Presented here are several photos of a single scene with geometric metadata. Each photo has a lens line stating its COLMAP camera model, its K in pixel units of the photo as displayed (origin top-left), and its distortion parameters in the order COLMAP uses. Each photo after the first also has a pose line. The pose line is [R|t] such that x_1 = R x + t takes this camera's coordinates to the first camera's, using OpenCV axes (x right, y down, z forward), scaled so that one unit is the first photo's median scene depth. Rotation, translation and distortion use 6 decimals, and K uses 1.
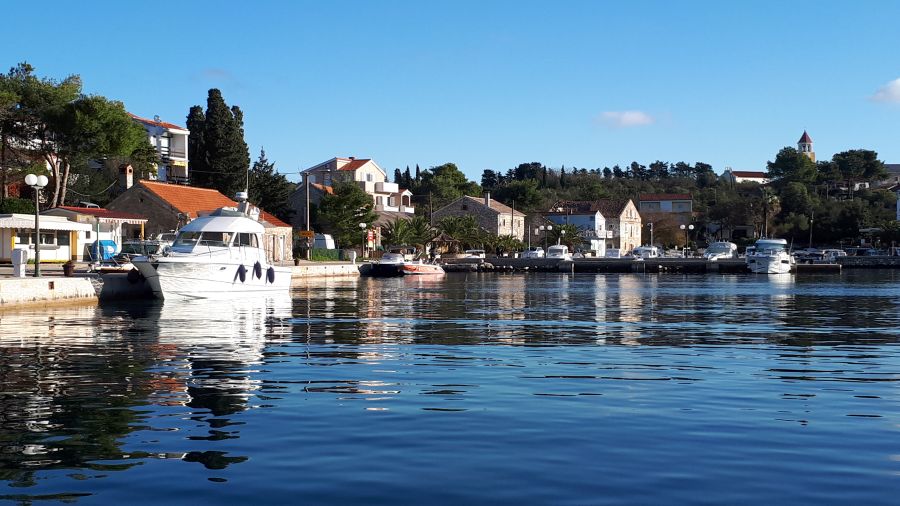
lens RADIAL K [[1185.7, 0, 446.7], [0, 1185.7, 247.2], [0, 0, 1]] dist [0.179599, 0.000000]
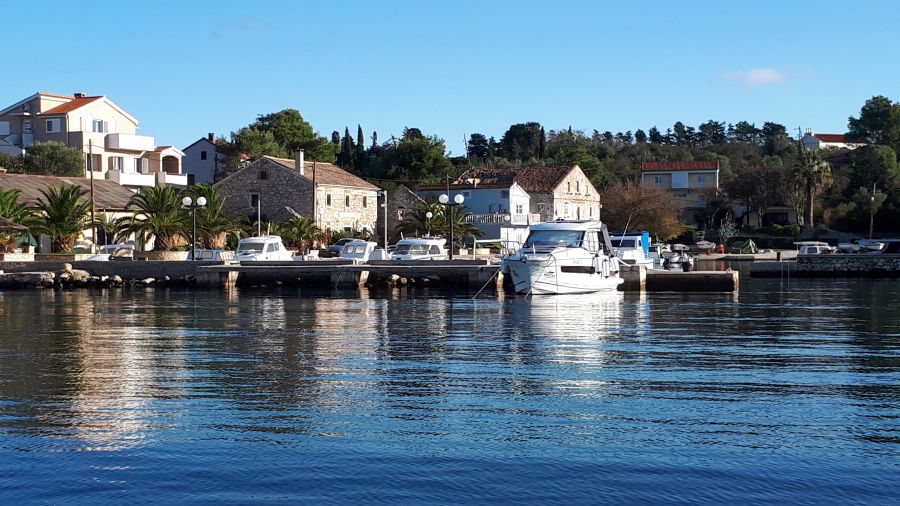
lens RADIAL K [[1430.2, 0, 451.5], [0, 1430.2, 253.5], [0, 0, 1]] dist [0.092090, 0.000000]
pose [[0.998272, -0.002321, -0.058718, 0.130052], [0.002836, 0.999958, 0.008694, 0.000661], [0.058696, -0.008846, 0.998237, 0.223005]]
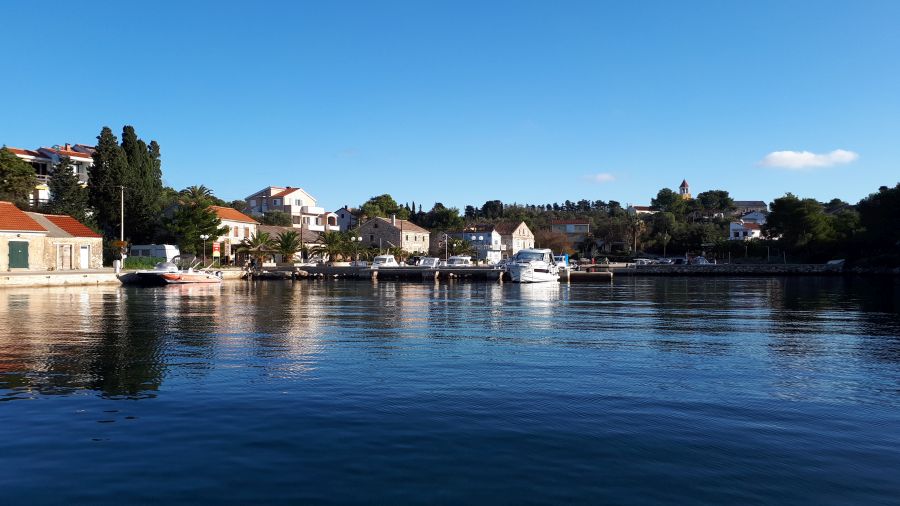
lens RADIAL K [[705.9, 0, 450.8], [0, 705.9, 249.0], [0, 0, 1]] dist [0.101237, -0.002857]
pose [[0.998248, -0.000258, -0.059165, 0.118222], [-0.000476, 0.999923, -0.012391, 0.000717], [0.059164, 0.012398, 0.998171, 0.201563]]
